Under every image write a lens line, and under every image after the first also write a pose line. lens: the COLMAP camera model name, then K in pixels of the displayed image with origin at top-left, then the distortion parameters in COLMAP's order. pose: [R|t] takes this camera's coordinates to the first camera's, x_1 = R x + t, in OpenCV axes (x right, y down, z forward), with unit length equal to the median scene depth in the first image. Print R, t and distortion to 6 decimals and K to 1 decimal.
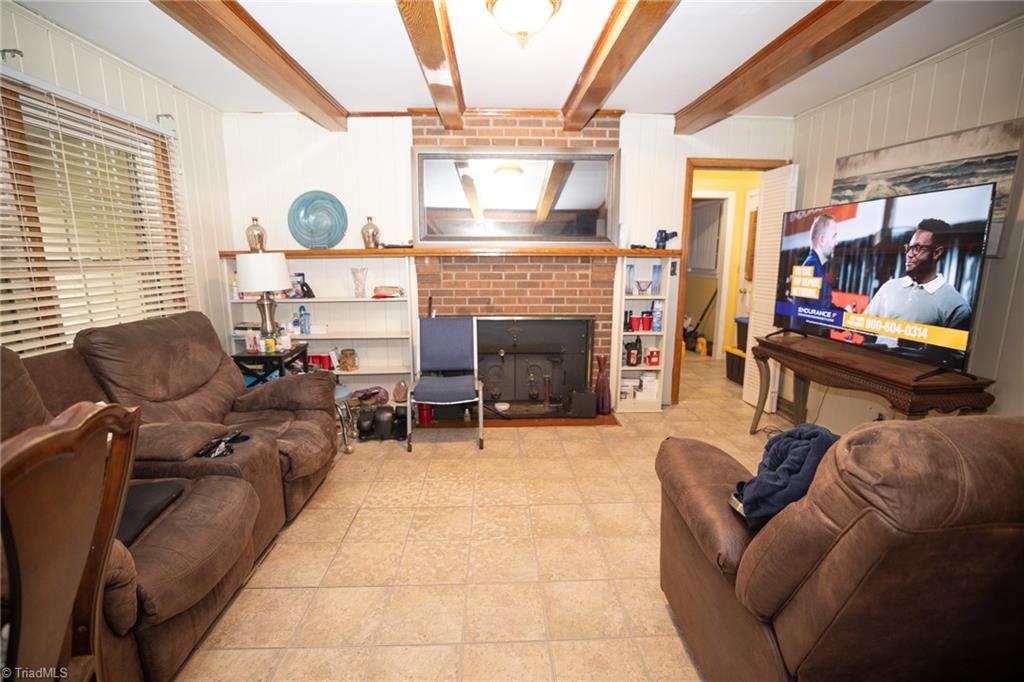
lens RADIAL K [[469.1, 0, 511.2], [0, 469.1, 341.7], [0, 0, 1]] dist [0.000111, 0.000028]
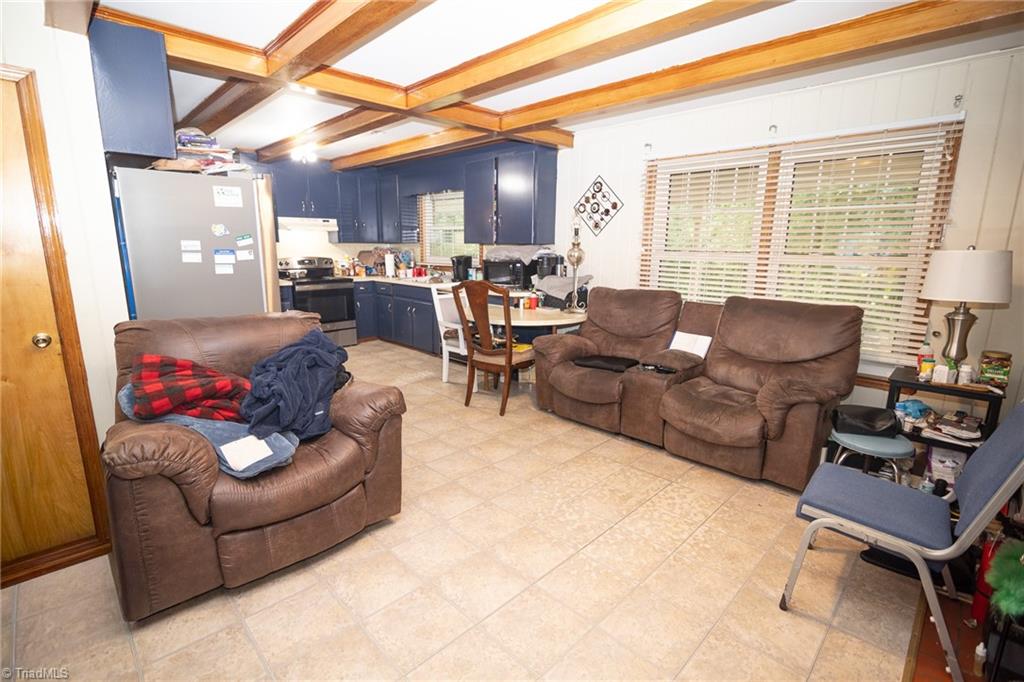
lens RADIAL K [[469.1, 0, 509.4], [0, 469.1, 339.3], [0, 0, 1]] dist [0.000111, 0.000028]
pose [[-0.737677, 0.125905, -0.663310, 0.640792], [-0.123645, 0.940649, 0.316056, -0.255701], [0.663735, 0.315162, -0.678328, 1.382591]]
